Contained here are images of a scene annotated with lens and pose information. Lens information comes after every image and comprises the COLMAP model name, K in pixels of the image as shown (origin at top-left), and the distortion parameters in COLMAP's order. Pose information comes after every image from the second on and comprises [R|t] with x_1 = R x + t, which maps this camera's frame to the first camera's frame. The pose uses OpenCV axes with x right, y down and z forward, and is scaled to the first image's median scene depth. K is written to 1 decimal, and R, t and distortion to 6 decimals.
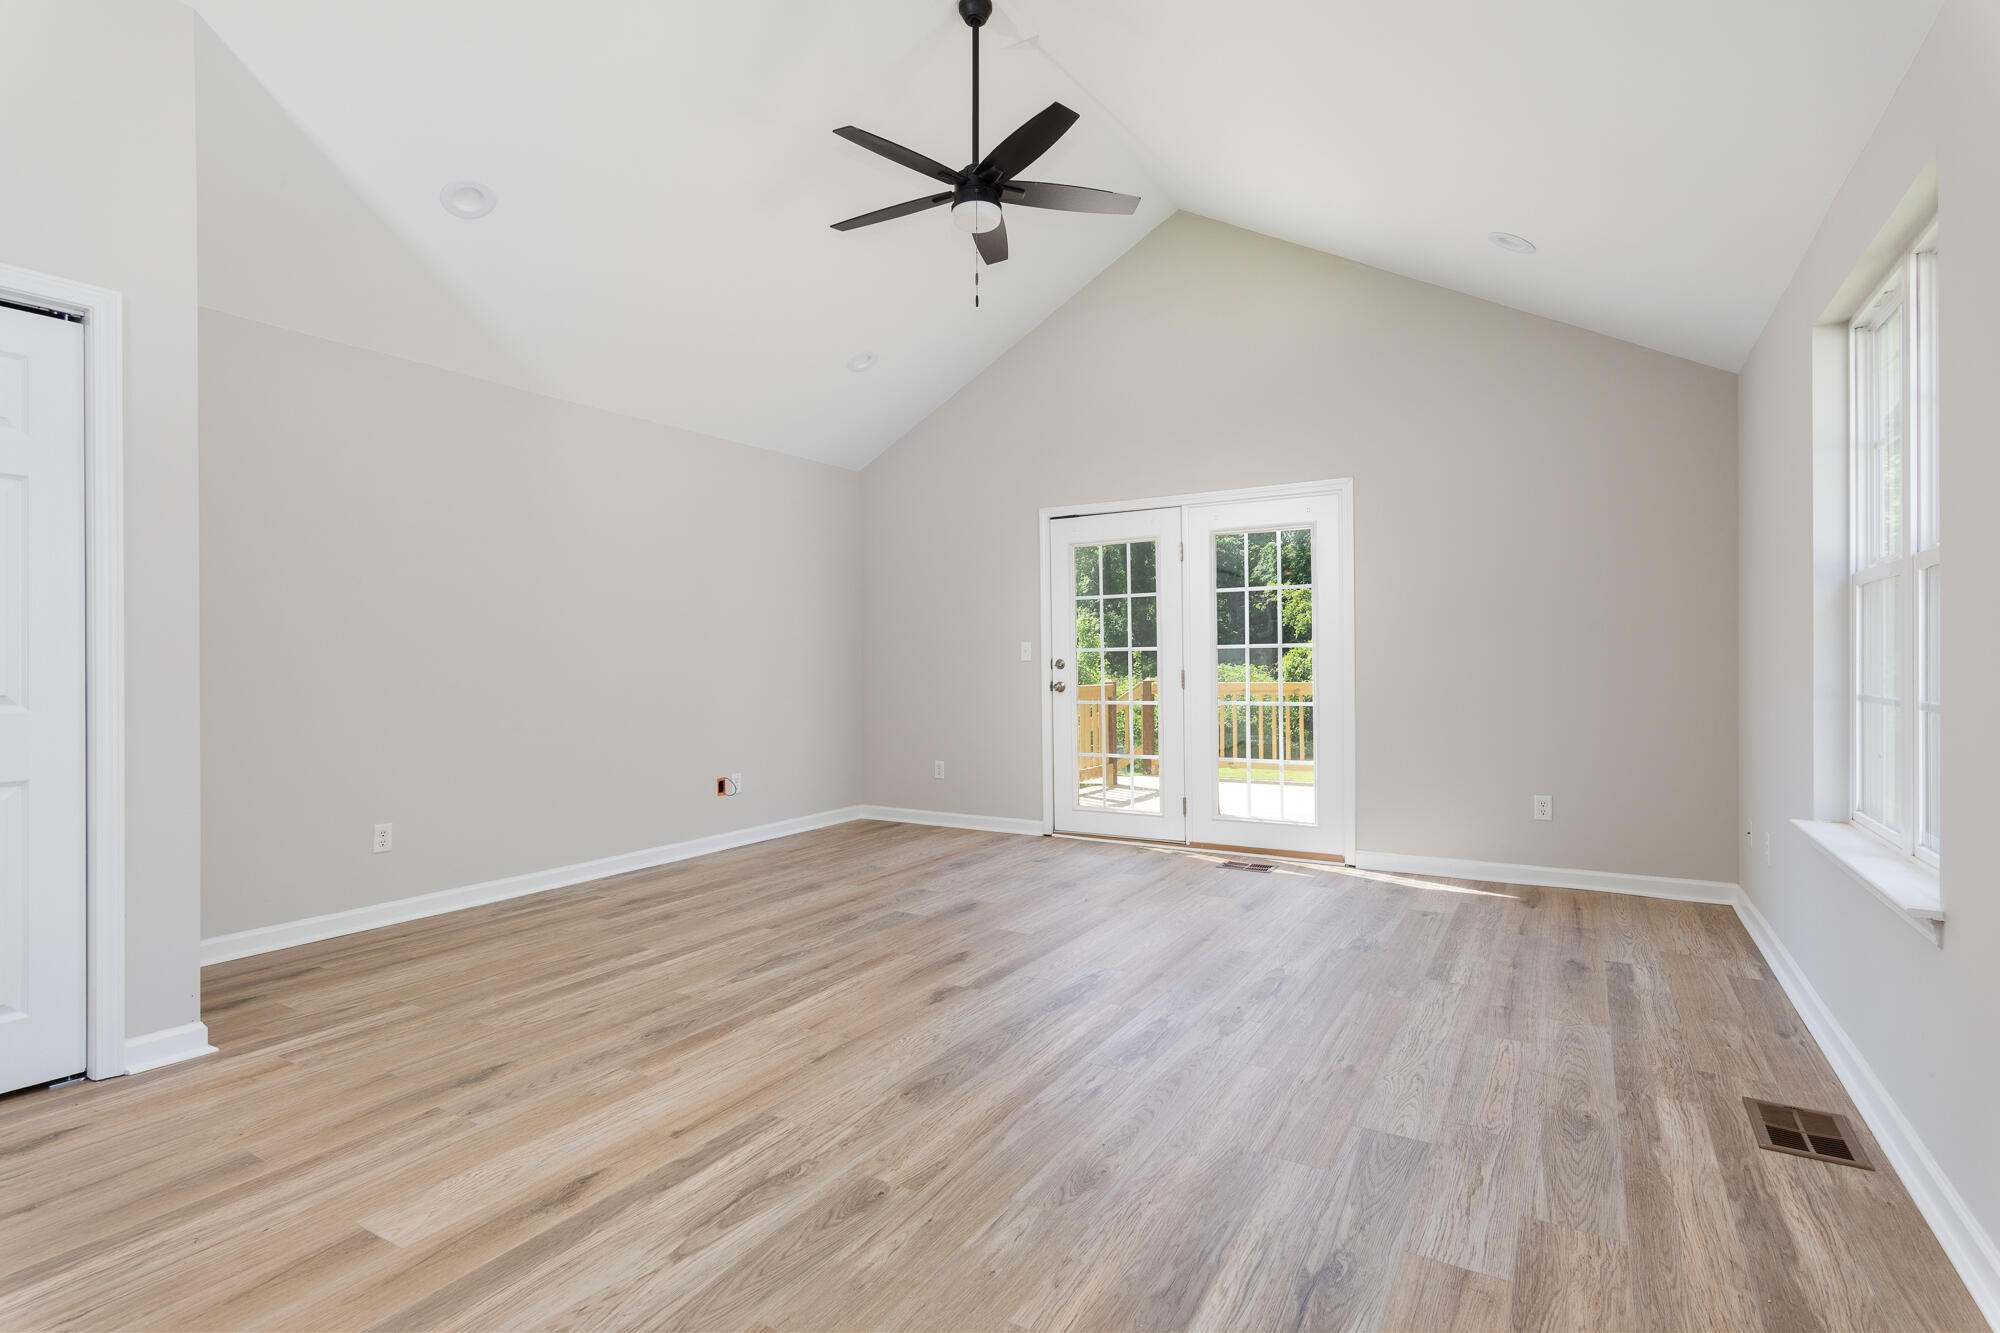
lens RADIAL K [[970.6, 0, 970.7], [0, 970.6, 661.4], [0, 0, 1]] dist [0.000253, -0.000260]
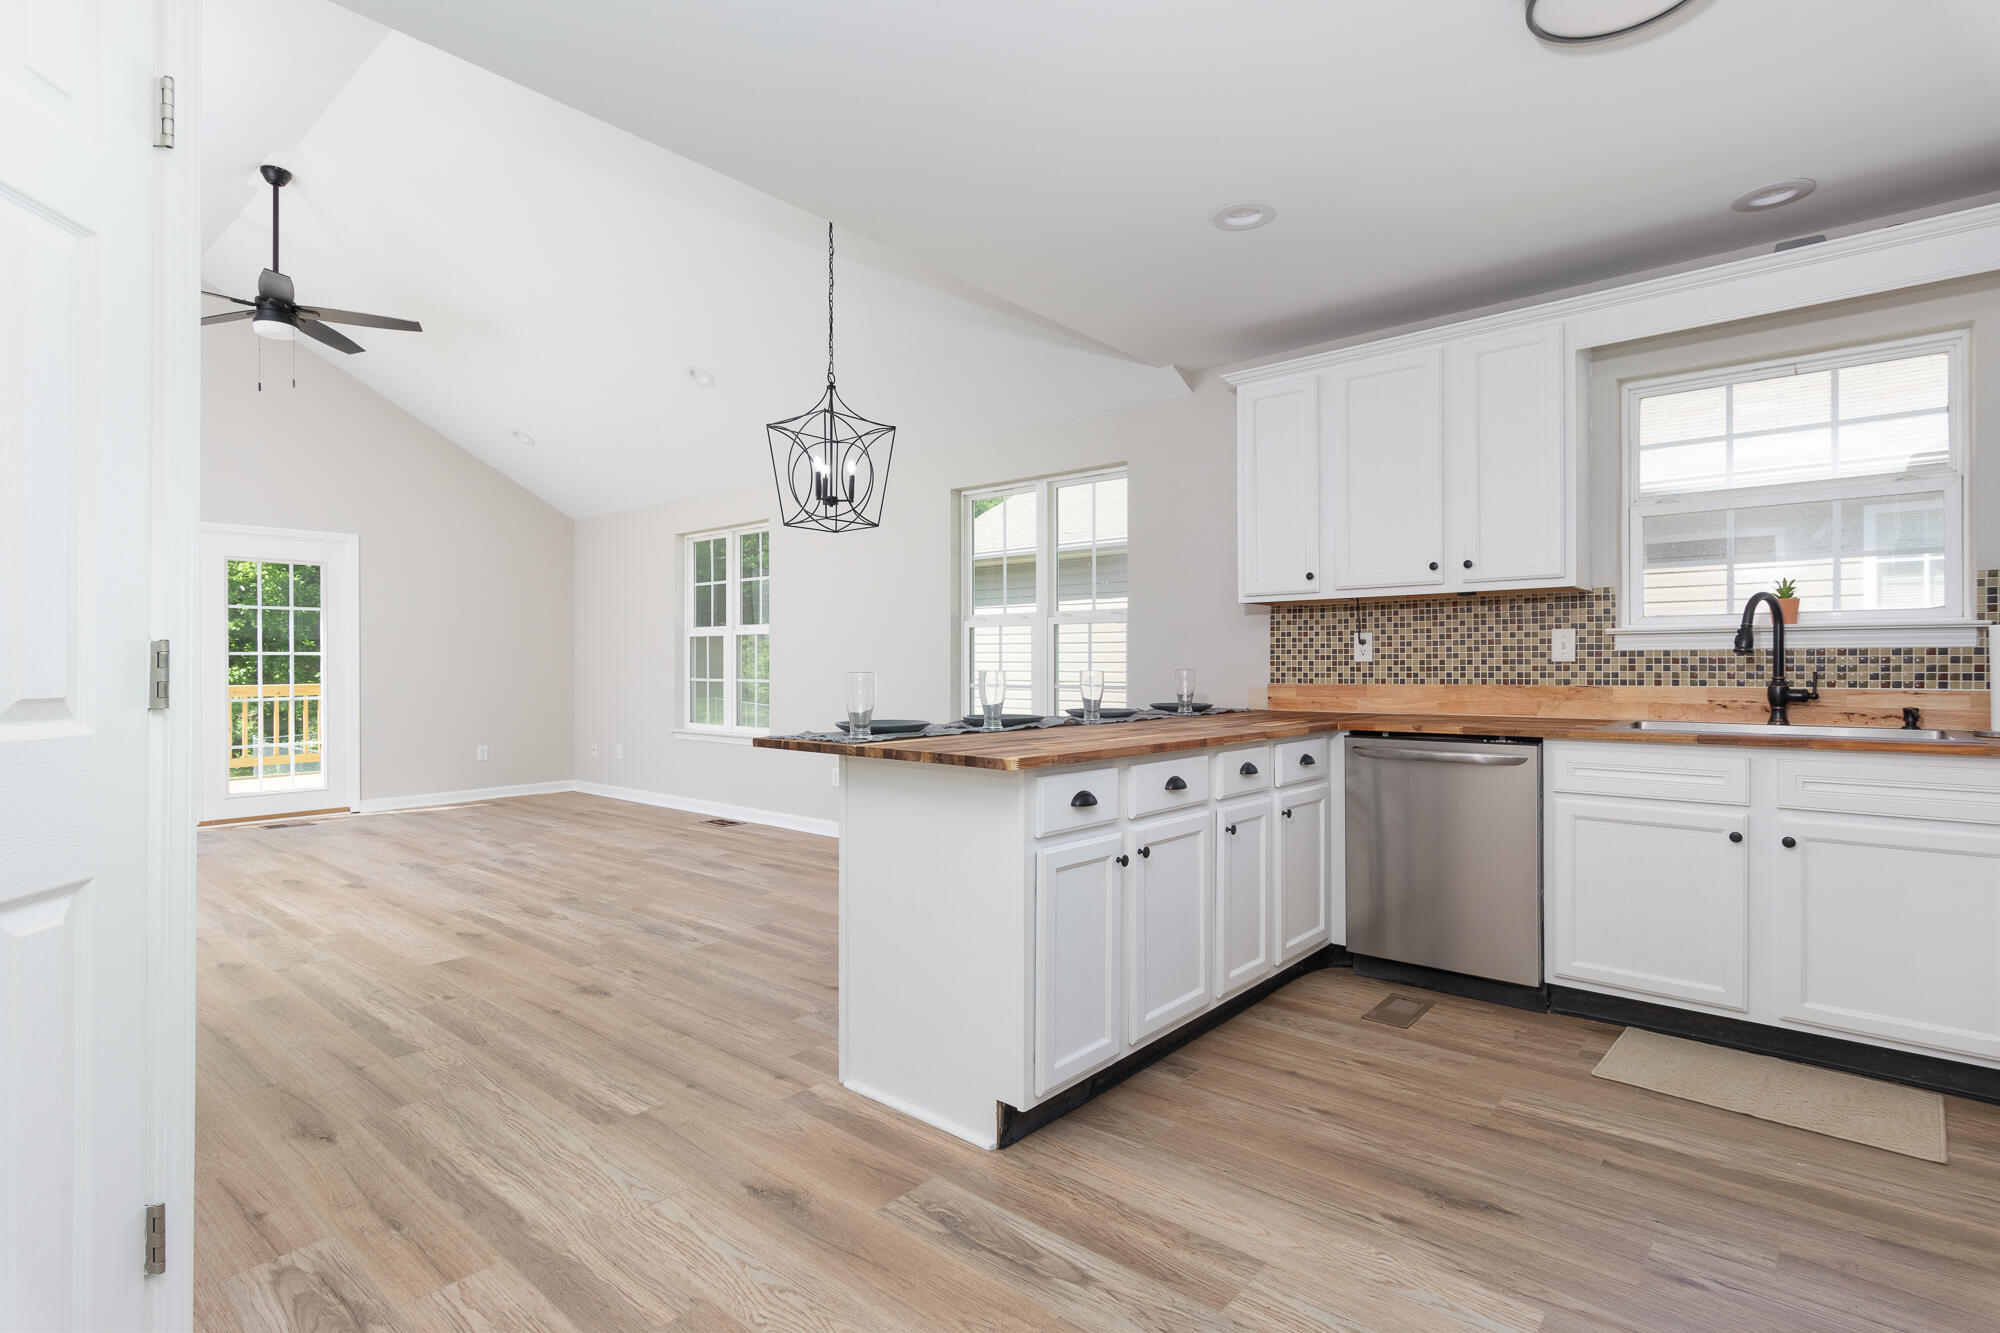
lens RADIAL K [[946.3, 0, 1000.0], [0, 946.3, 666.5], [0, 0, 1]] dist [0.000232, -0.000285]
pose [[0.164169, 0.003009, 0.986428, -1.221839], [0.000059, 0.999995, -0.003060, 0.007194], [-0.986432, 0.000560, 0.164168, -0.209011]]
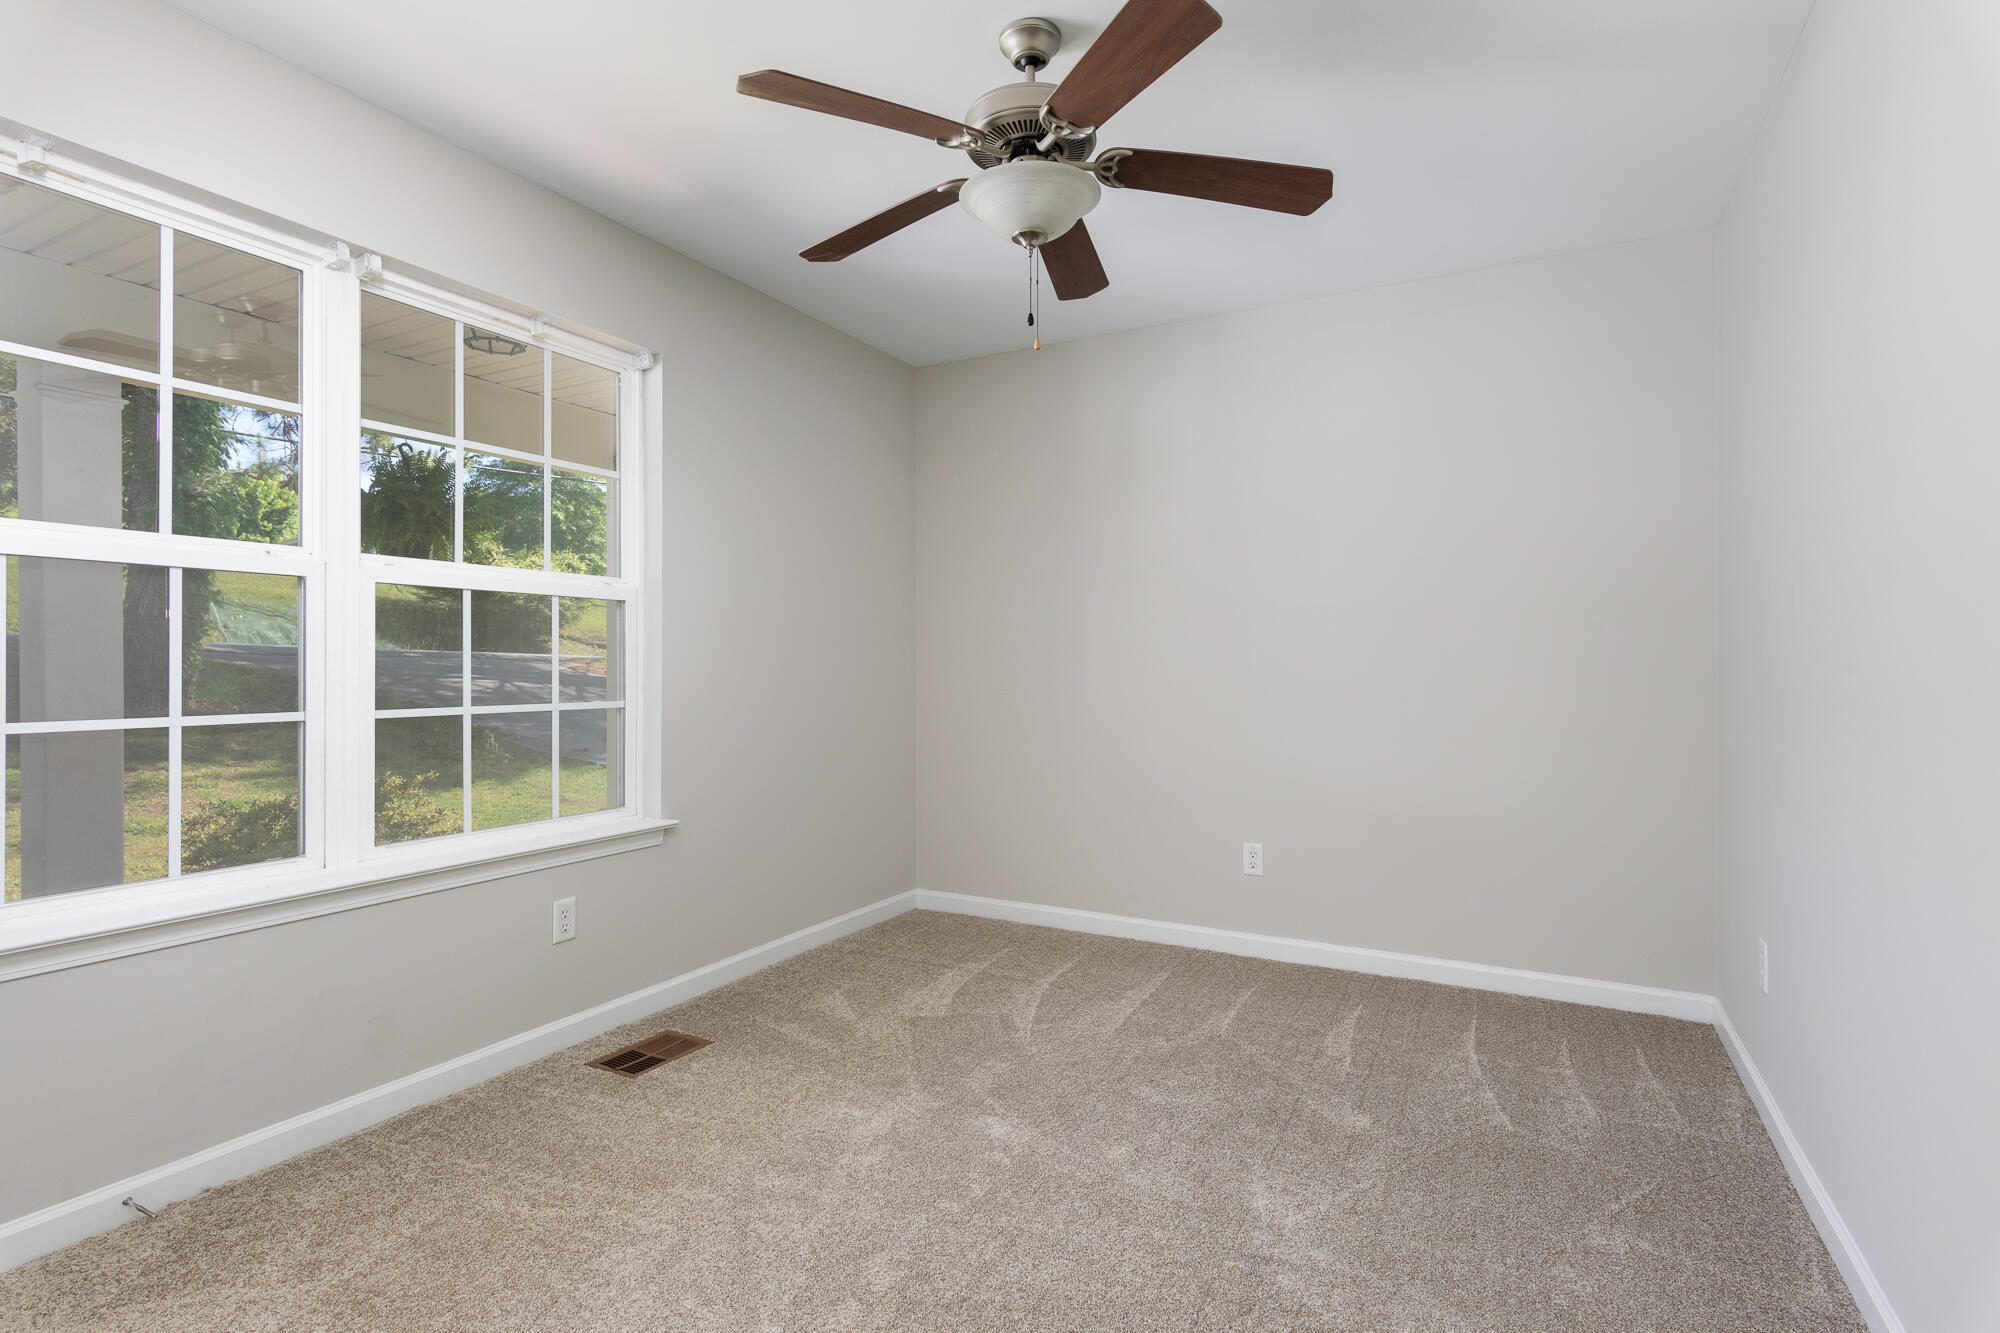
lens RADIAL K [[967.5, 0, 1021.8], [0, 967.5, 667.6], [0, 0, 1]] dist [0.001199, -0.000253]
pose [[-0.997508, -0.000086, -0.070557, 0.235258], [-0.000298, 0.999995, 0.002986, -0.005247], [0.070556, 0.002999, -0.997503, 1.396107]]
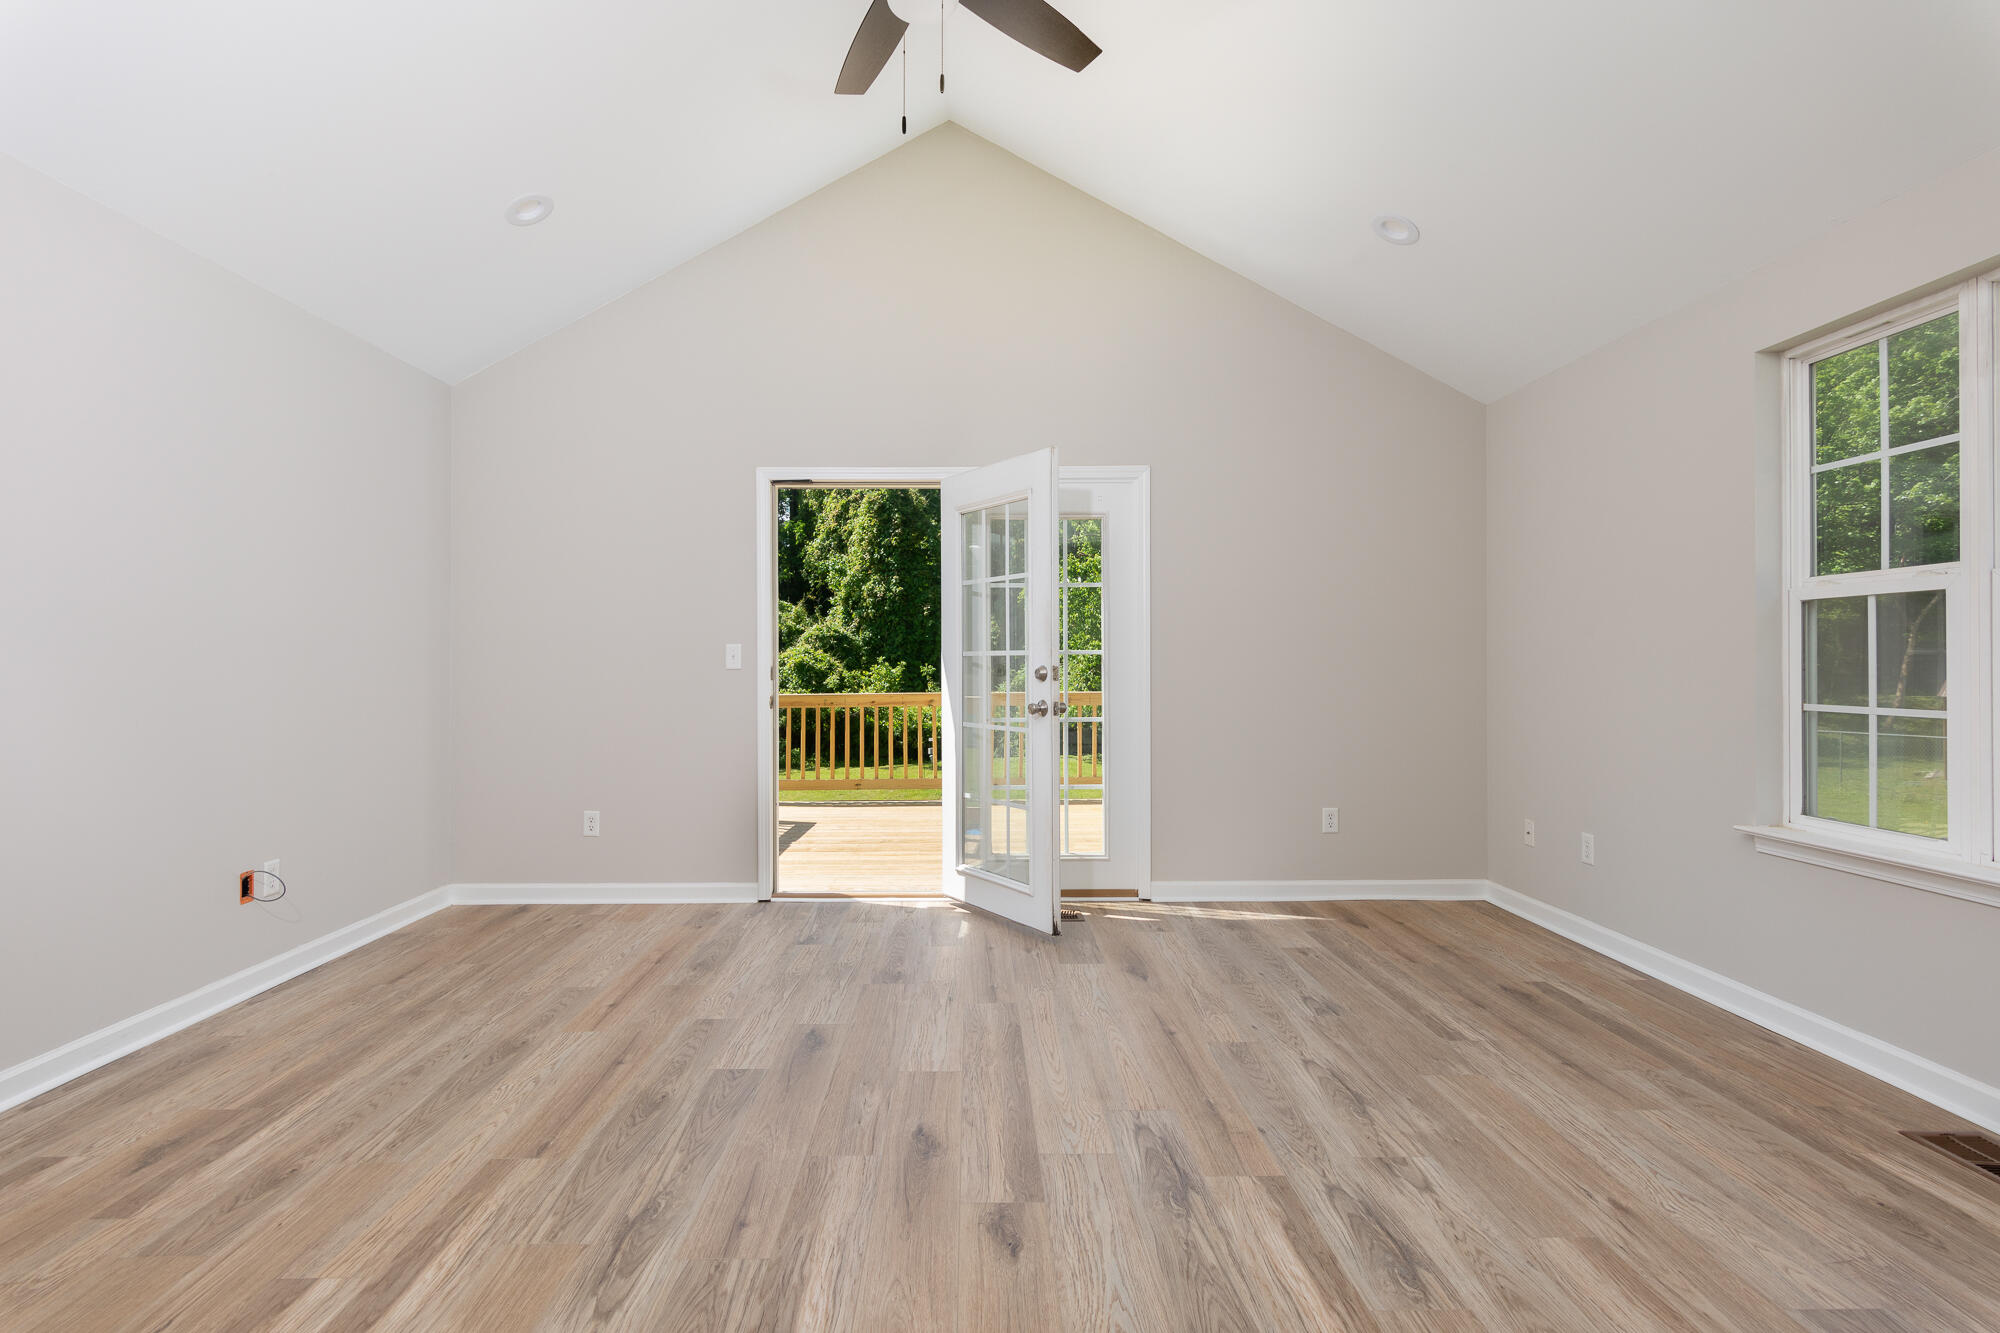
lens RADIAL K [[1005.7, 0, 988.0], [0, 1005.7, 662.1], [0, 0, 1]] dist [0.000563, -0.000537]
pose [[0.847665, 0.005824, 0.530500, -0.343432], [-0.002902, 0.999976, -0.006341, -0.002662], [-0.530524, 0.003836, 0.847661, 0.445315]]
